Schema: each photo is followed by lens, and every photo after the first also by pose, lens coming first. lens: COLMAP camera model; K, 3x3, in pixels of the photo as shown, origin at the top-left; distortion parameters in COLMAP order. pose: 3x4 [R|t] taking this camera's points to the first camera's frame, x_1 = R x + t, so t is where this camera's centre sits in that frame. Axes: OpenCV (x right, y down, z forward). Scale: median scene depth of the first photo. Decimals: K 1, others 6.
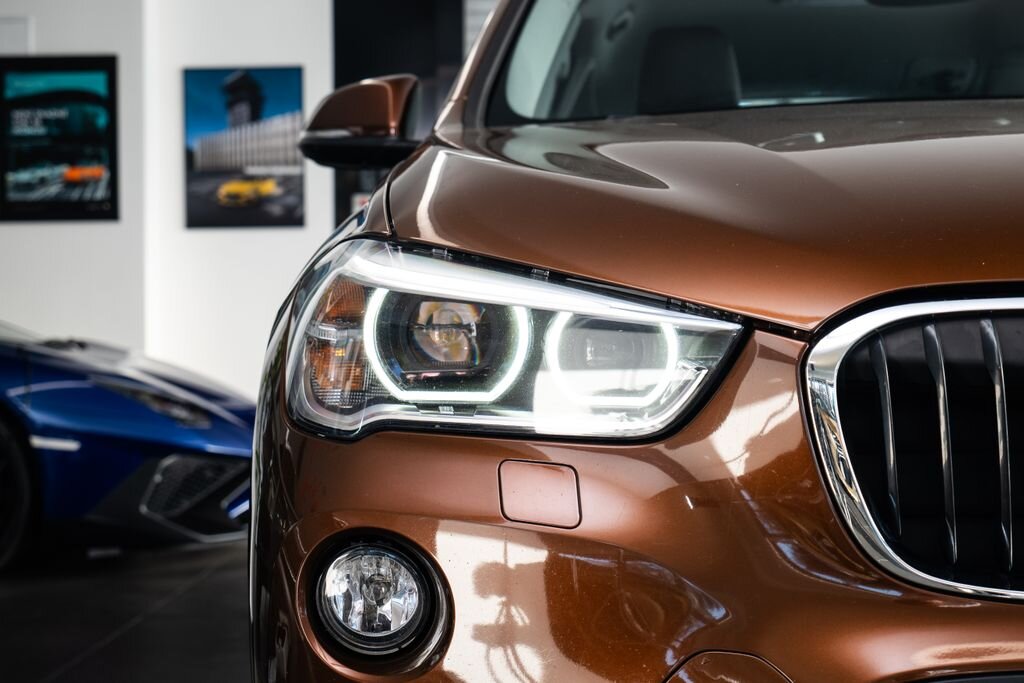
lens RADIAL K [[1689.6, 0, 513.7], [0, 1689.6, 339.1], [0, 0, 1]] dist [-0.040180, 0.000000]
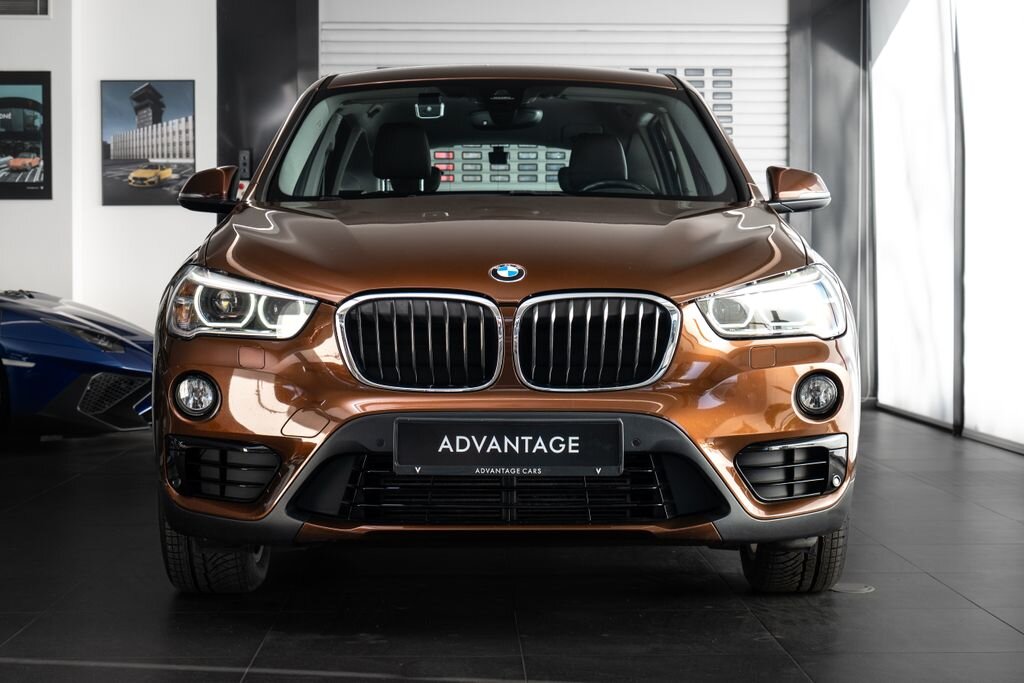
lens RADIAL K [[1689.6, 0, 512.5], [0, 1689.6, 342.4], [0, 0, 1]] dist [-0.040180, 0.000000]
pose [[0.998421, 0.008082, 0.055595, 0.152586], [-0.009966, 0.999383, 0.033694, -0.019095], [-0.055288, -0.034195, 0.997885, -0.978164]]
